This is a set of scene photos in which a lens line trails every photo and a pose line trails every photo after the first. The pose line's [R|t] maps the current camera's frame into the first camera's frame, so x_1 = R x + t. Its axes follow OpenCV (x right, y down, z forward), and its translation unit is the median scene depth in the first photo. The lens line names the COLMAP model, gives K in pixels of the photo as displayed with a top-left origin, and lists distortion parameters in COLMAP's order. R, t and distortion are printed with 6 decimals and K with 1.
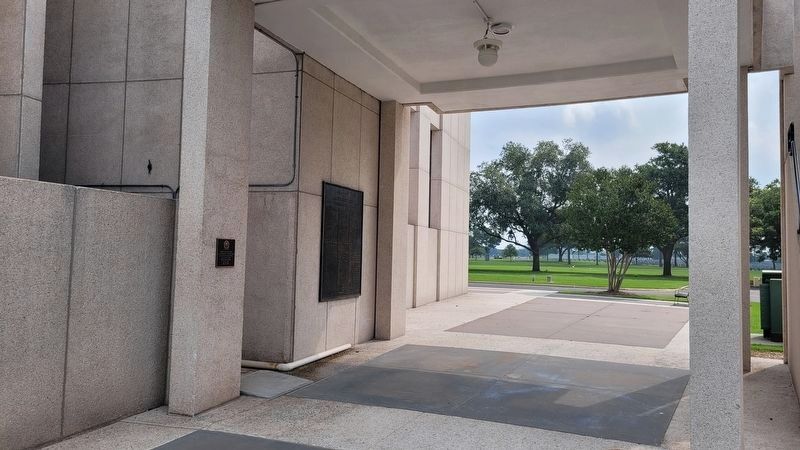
lens RADIAL K [[605.8, 0, 400.6], [0, 605.8, 221.8], [0, 0, 1]] dist [0.056041, 0.002842]
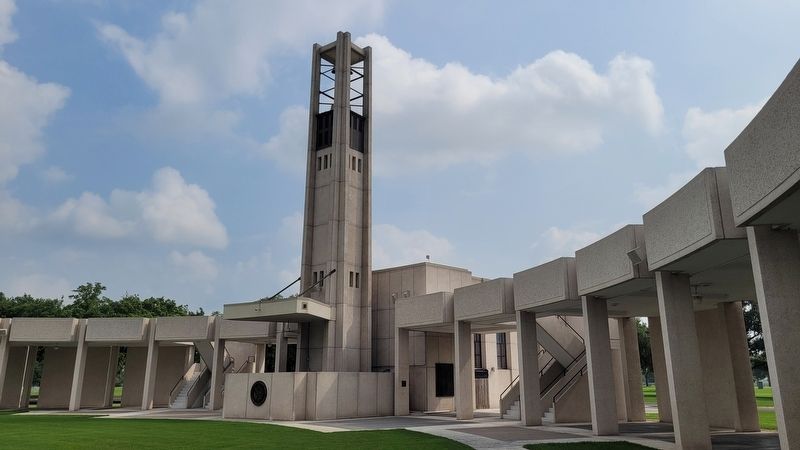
lens RADIAL K [[605.8, 0, 403.1], [0, 605.8, 220.6], [0, 0, 1]] dist [0.056041, 0.002842]
pose [[0.889537, -0.140721, -0.434650, 1.447573], [0.046500, 0.974327, -0.220281, -0.107922], [0.454490, 0.175738, 0.873244, -2.518841]]
